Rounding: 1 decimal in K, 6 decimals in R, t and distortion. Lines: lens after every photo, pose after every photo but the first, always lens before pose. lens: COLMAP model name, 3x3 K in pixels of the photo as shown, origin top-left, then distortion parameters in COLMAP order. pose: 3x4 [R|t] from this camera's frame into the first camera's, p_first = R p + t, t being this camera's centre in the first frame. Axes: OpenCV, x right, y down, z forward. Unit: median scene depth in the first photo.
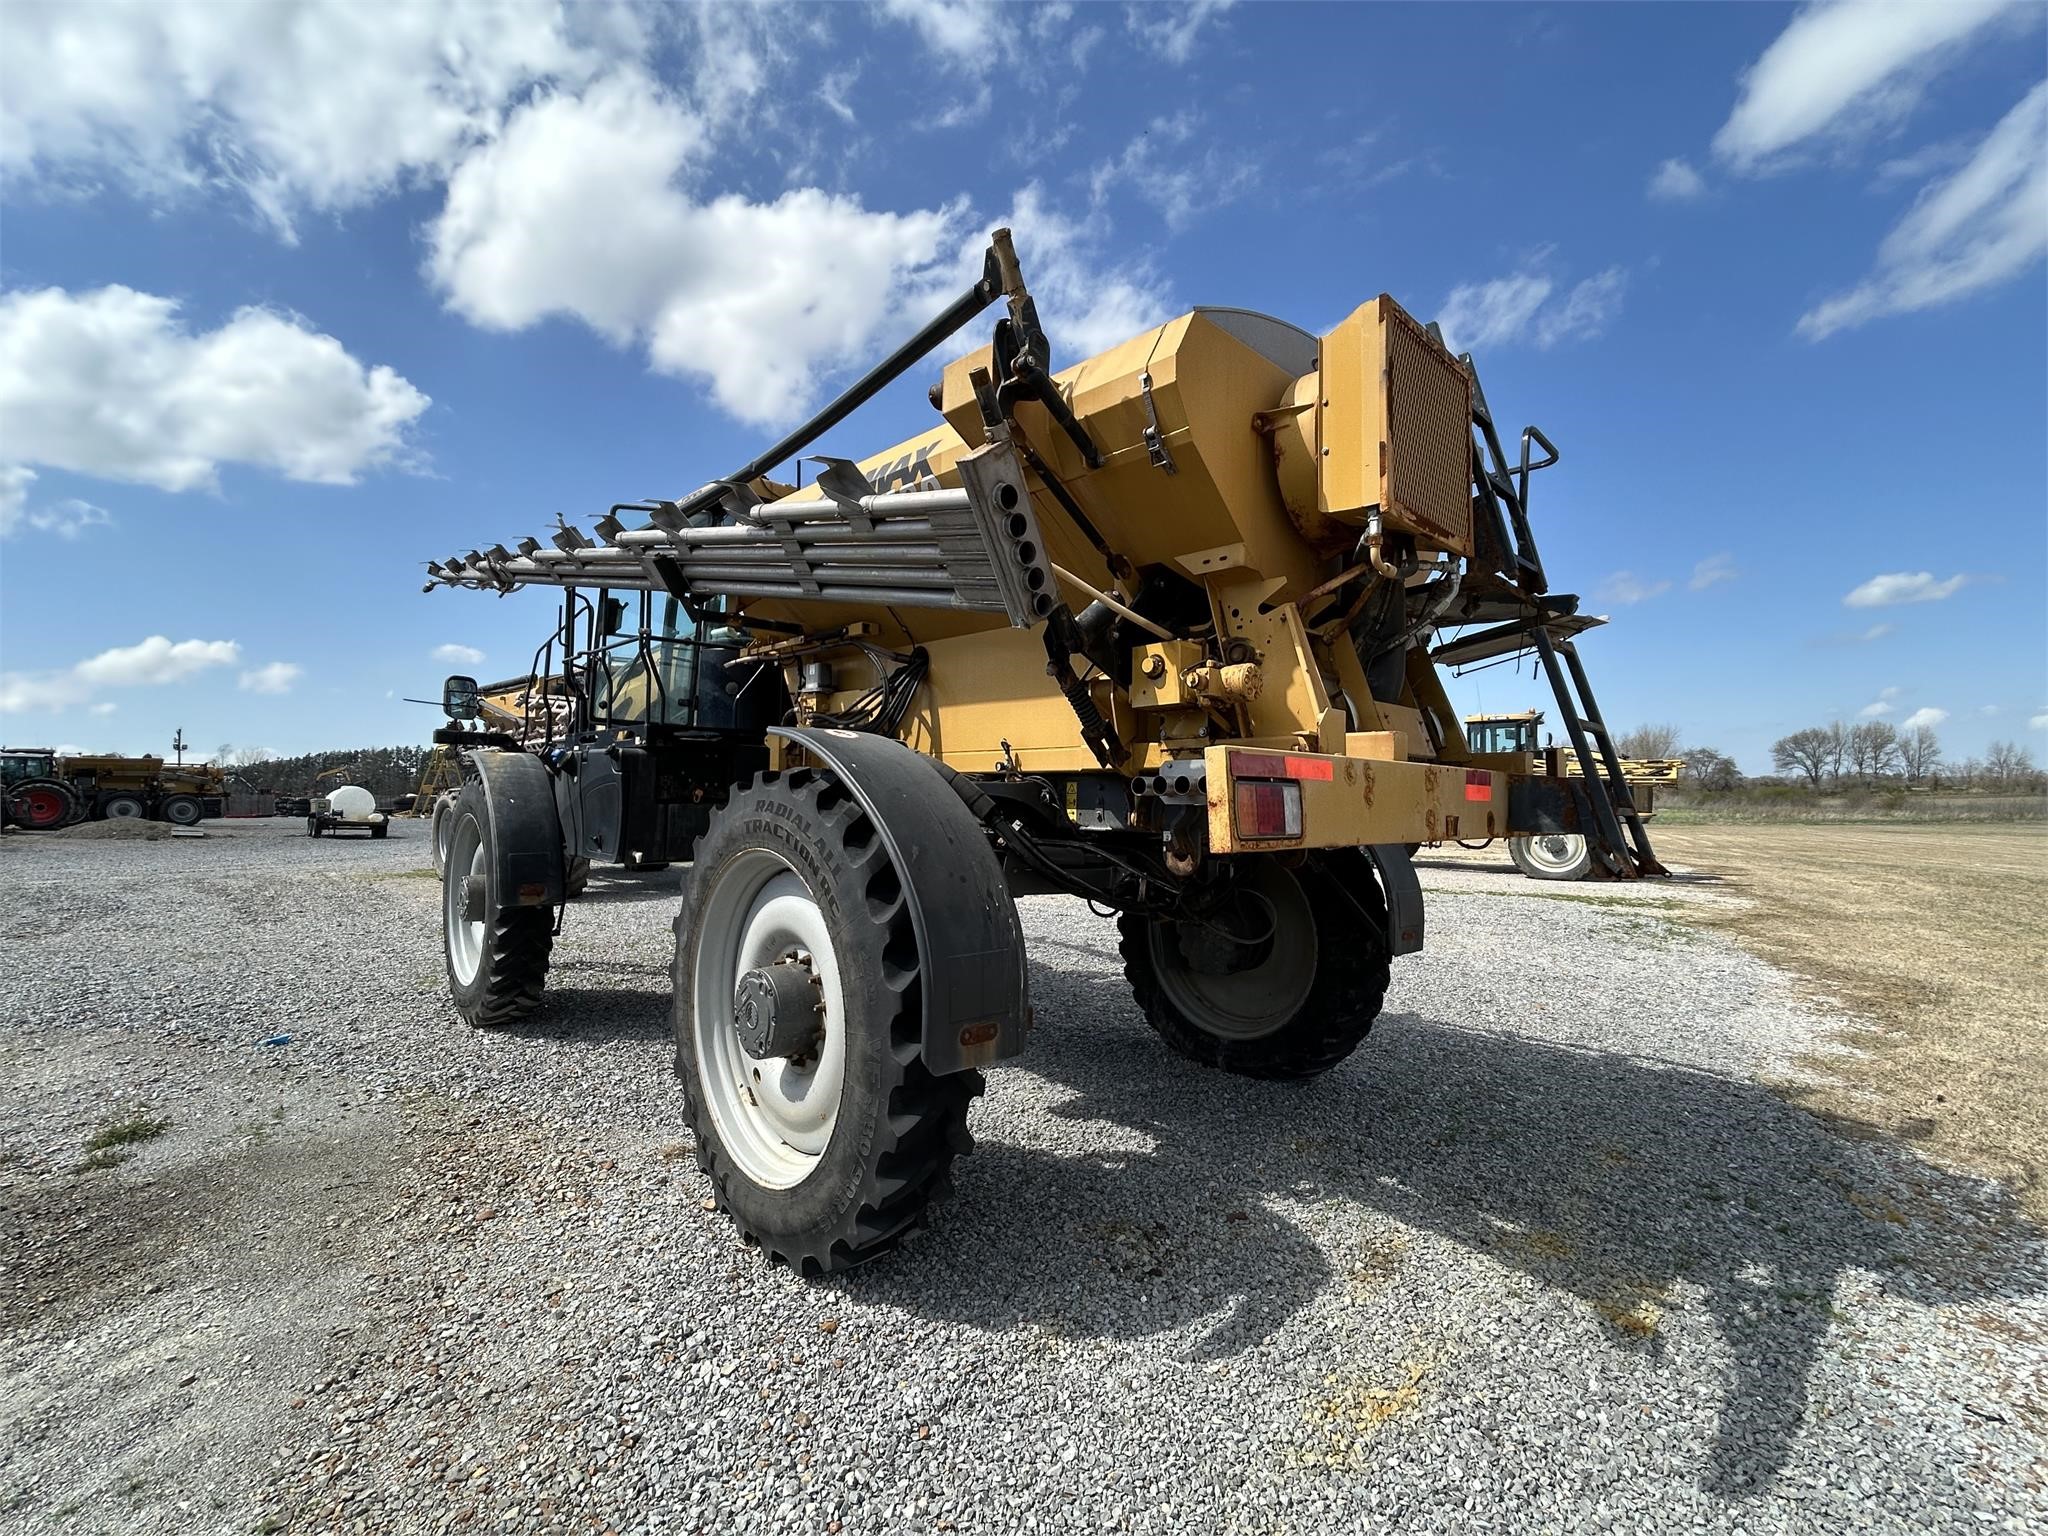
lens RADIAL K [[820.0, 0, 1024.0], [0, 820.0, 768.0], [0, 0, 1]] dist [0.001935, 0.000066]
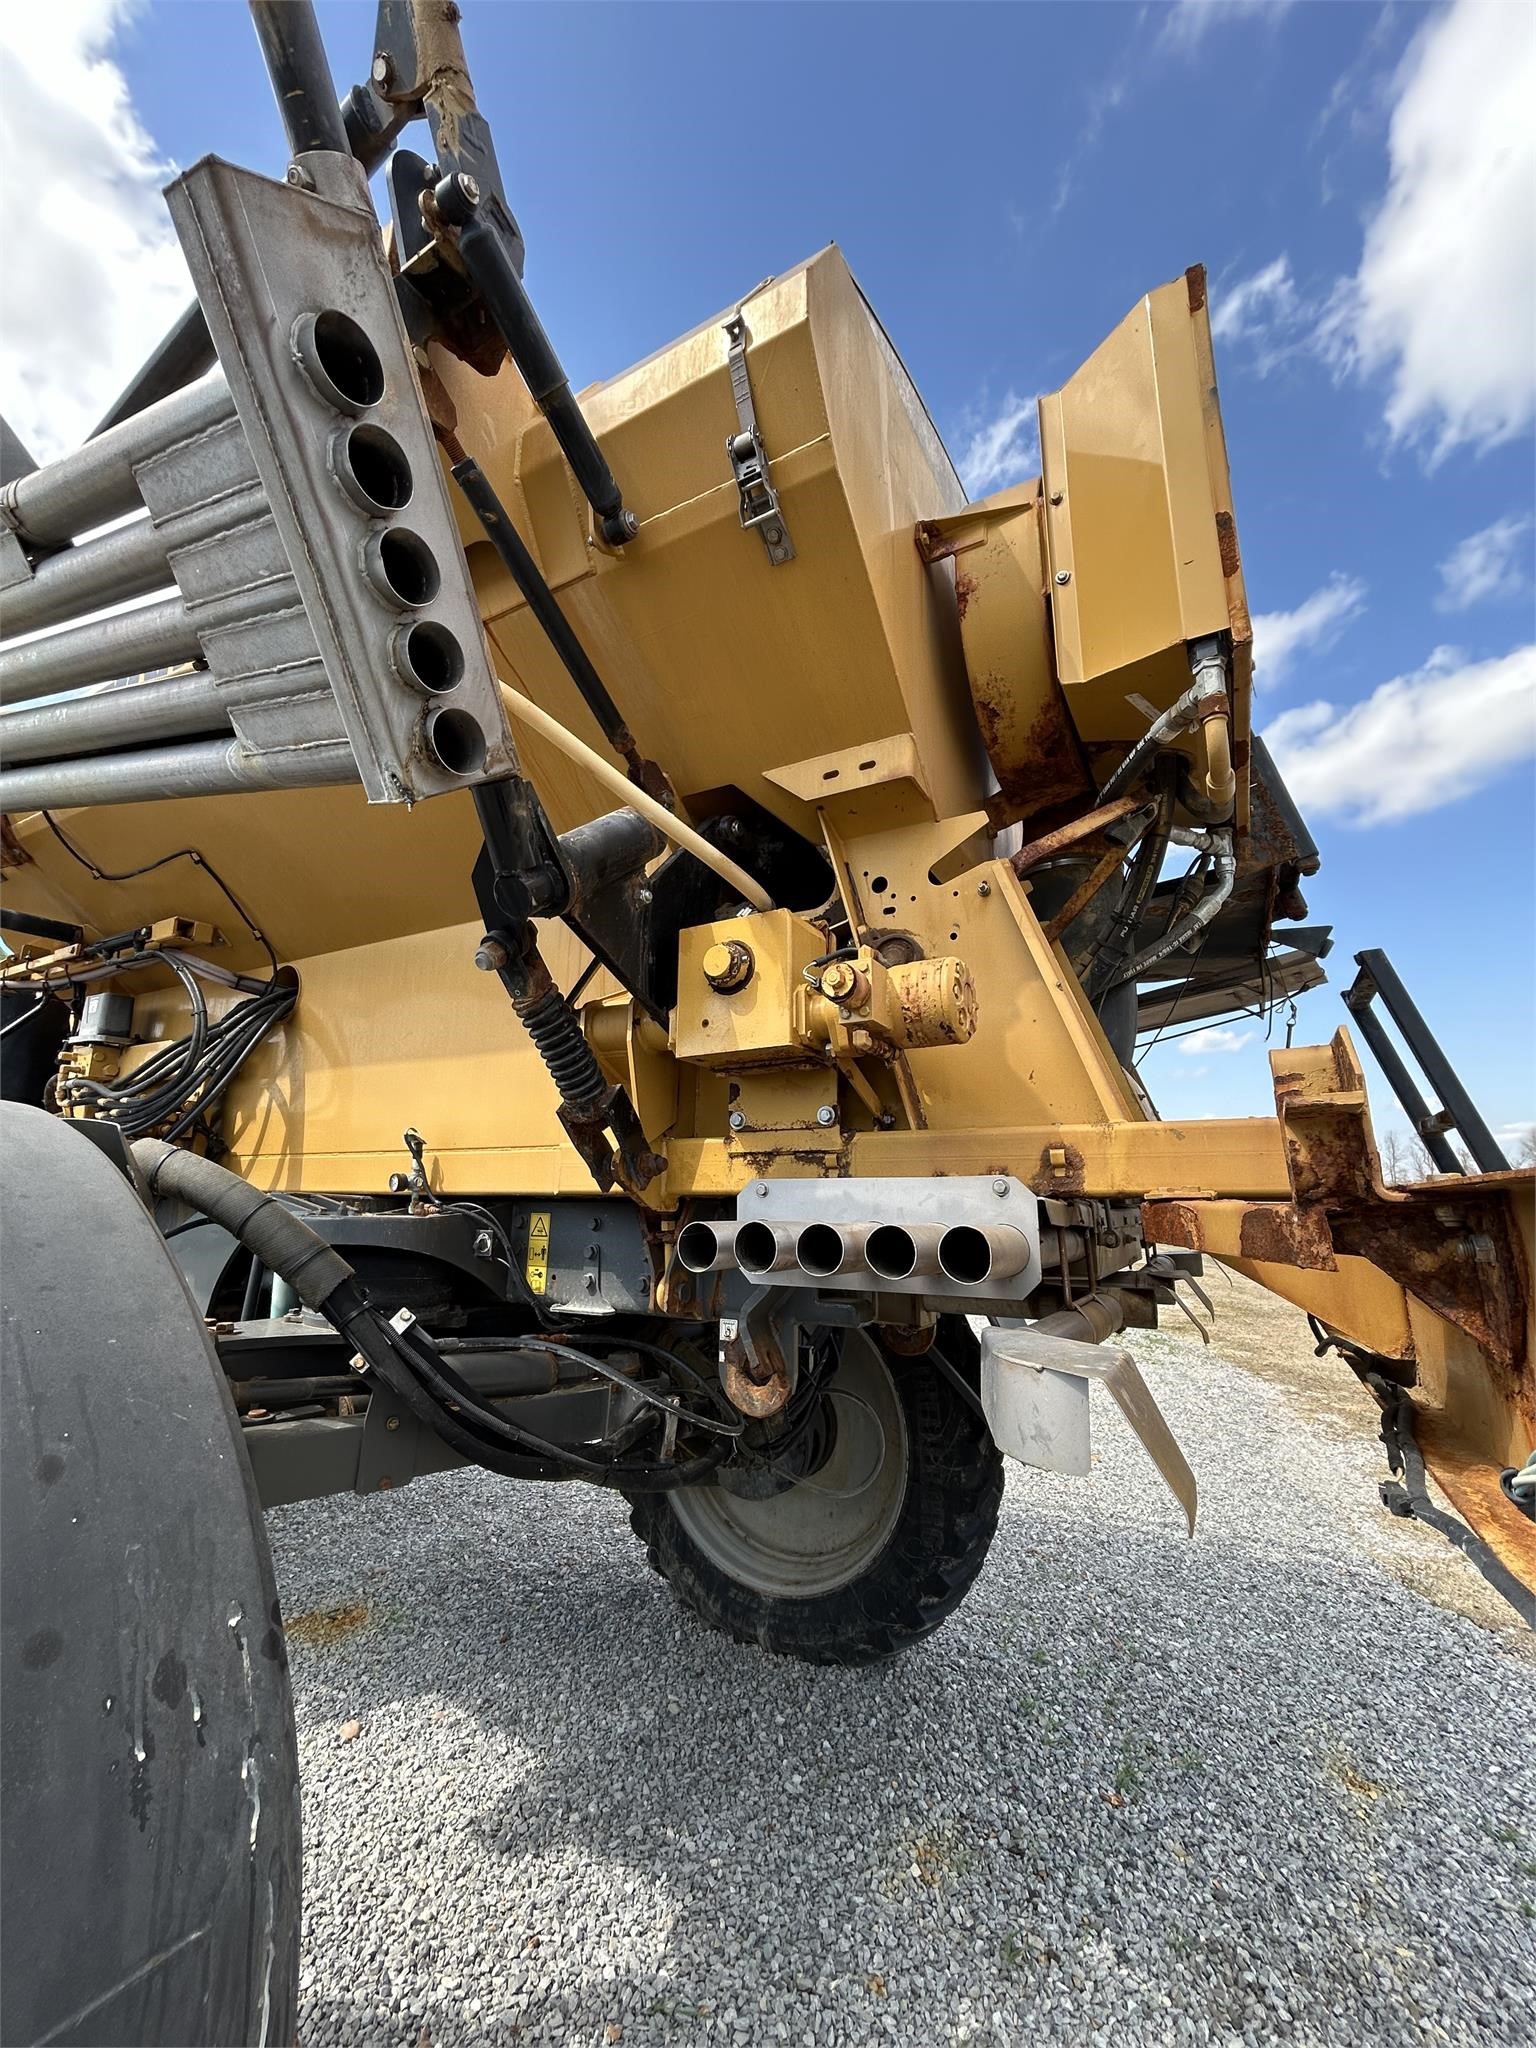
lens RADIAL K [[820.0, 0, 768.0], [0, 820.0, 1024.0], [0, 0, 1]] dist [0.001935, 0.000066]
pose [[0.955937, 0.057754, 0.287834, 0.045894], [-0.005448, 0.983779, -0.179302, -0.010497], [-0.293520, 0.169834, 0.940746, 0.514175]]
